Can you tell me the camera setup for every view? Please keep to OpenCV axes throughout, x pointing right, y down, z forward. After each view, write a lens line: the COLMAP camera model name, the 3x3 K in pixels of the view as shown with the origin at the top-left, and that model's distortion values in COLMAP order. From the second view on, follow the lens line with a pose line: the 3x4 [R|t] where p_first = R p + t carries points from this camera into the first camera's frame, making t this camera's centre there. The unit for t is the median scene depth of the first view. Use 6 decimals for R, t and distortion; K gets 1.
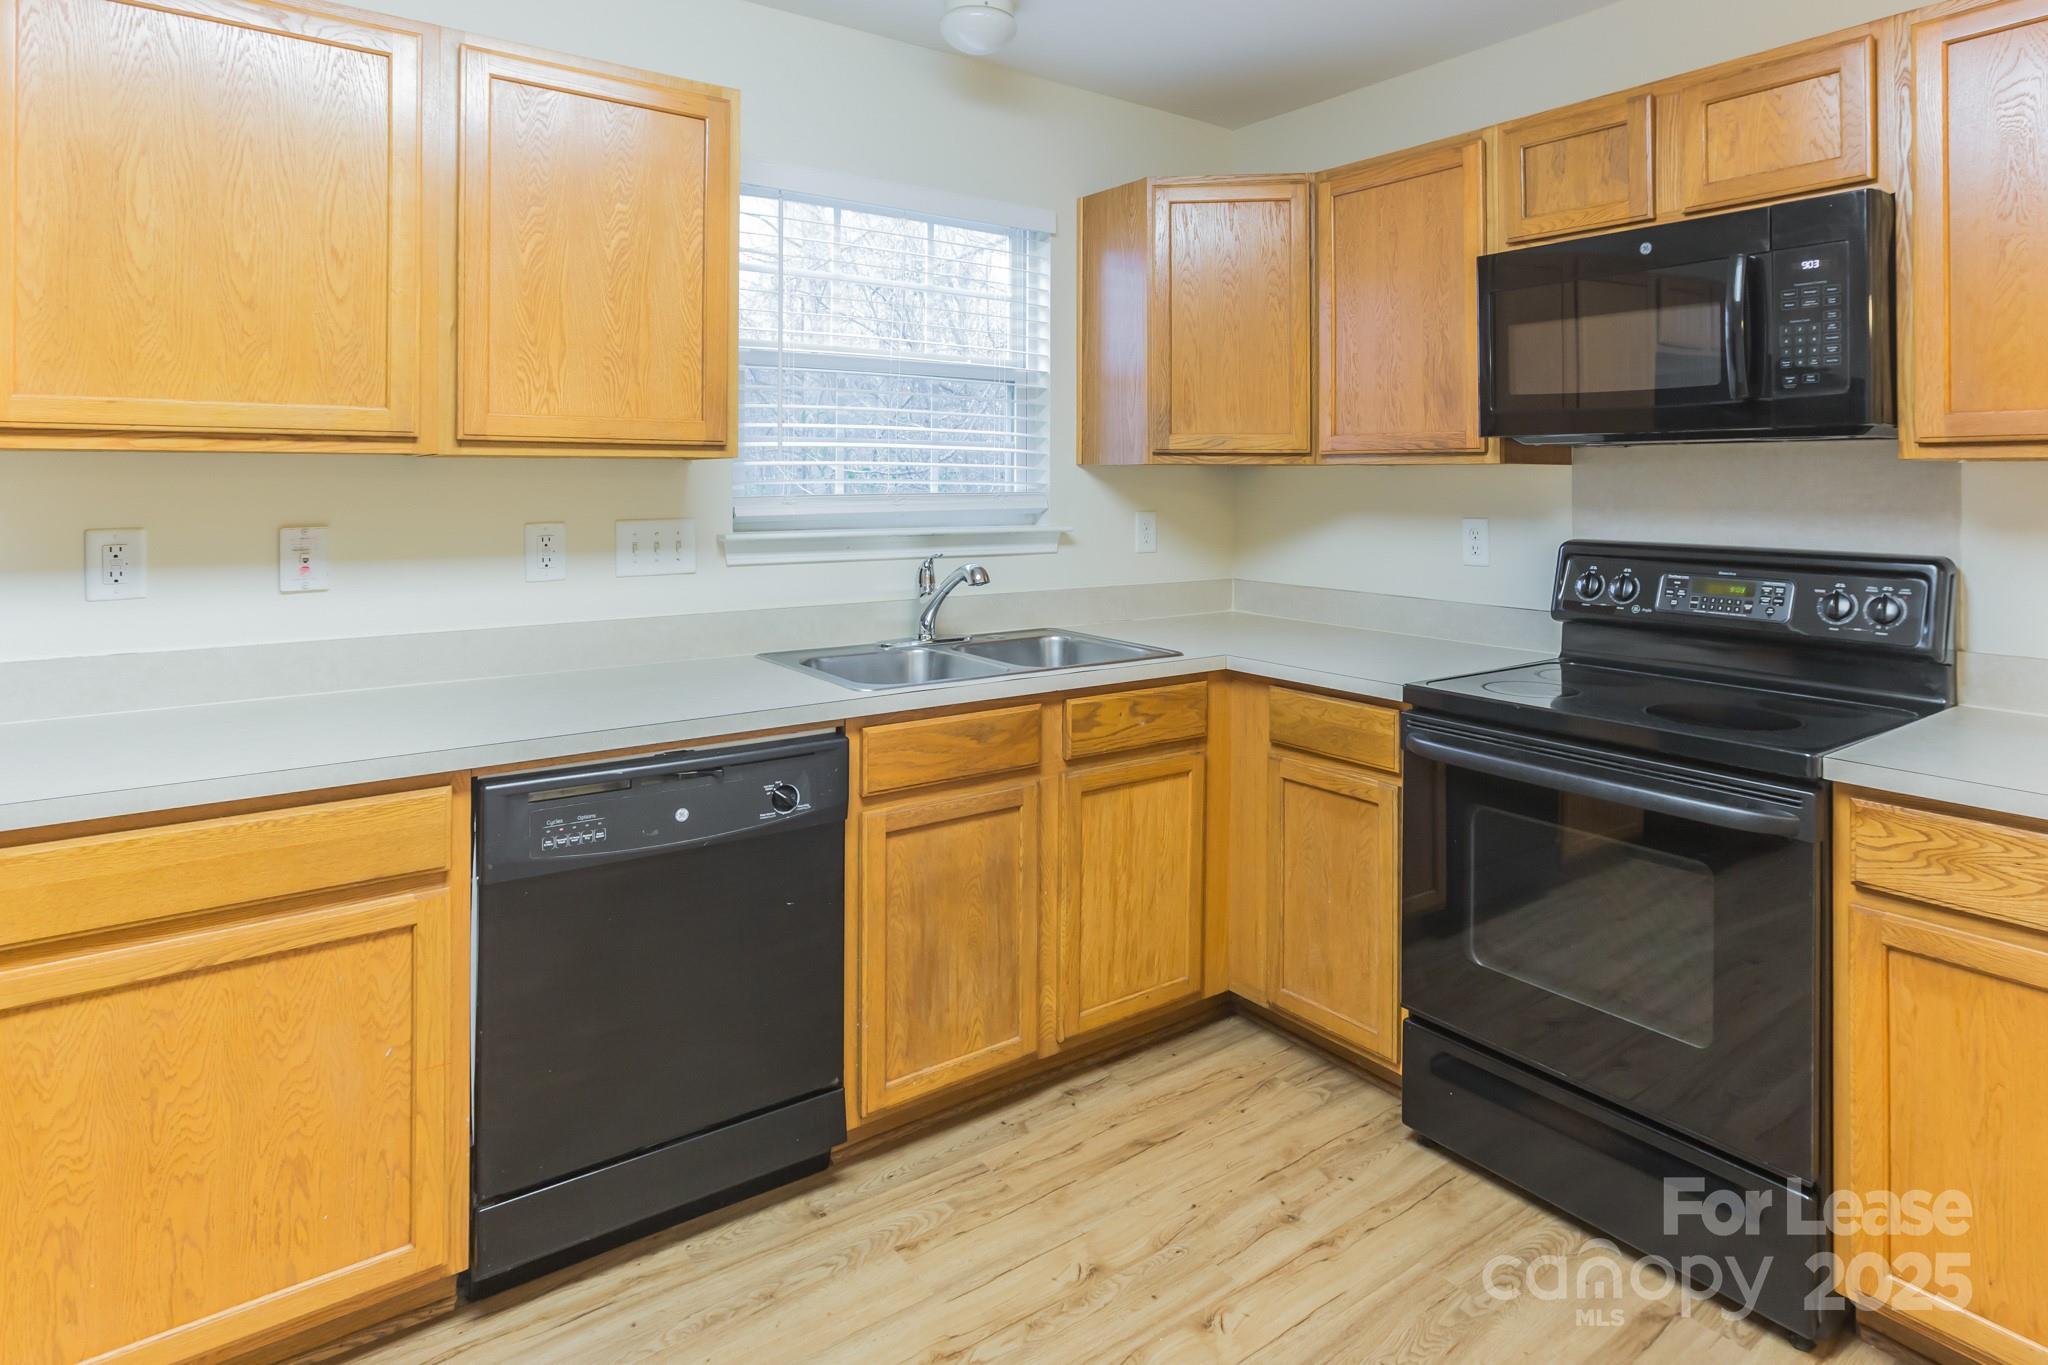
lens RADIAL K [[1212.9, 0, 1026.1], [0, 1212.9, 466.6], [0, 0, 1]] dist [-0.007591, 0.016842]
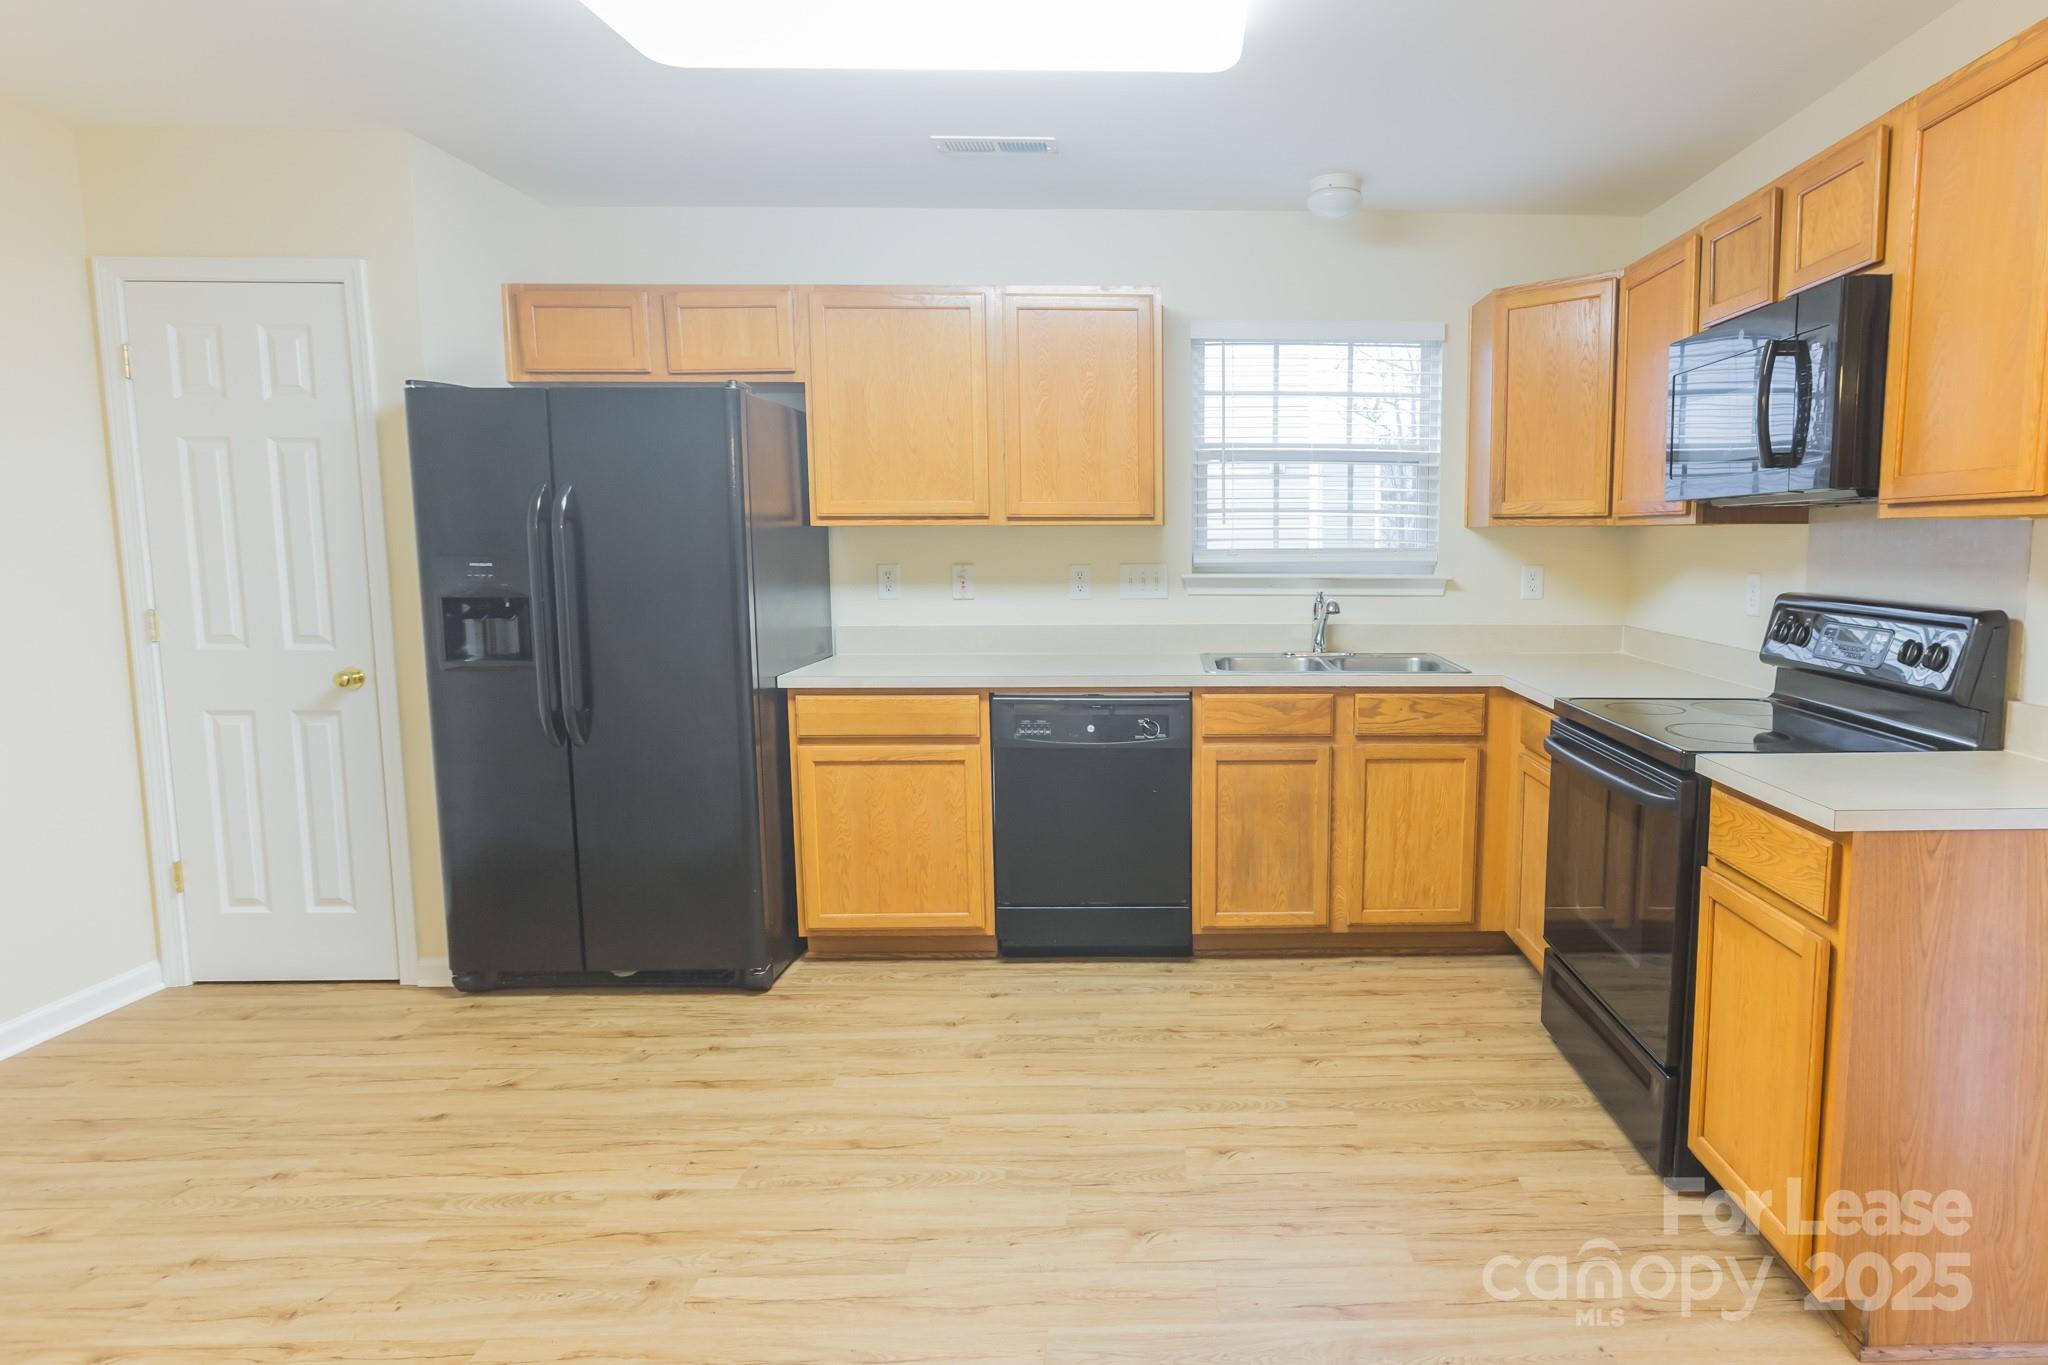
lens RADIAL K [[1130.4, 0, 1024.0], [0, 1130.4, 682.5], [0, 0, 1]] dist [-0.003310, -0.000016]
pose [[0.745912, 0.082528, -0.660912, 0.640330], [0.008888, 0.990972, 0.133773, -0.002908], [0.665985, -0.105657, 0.738445, -0.250130]]
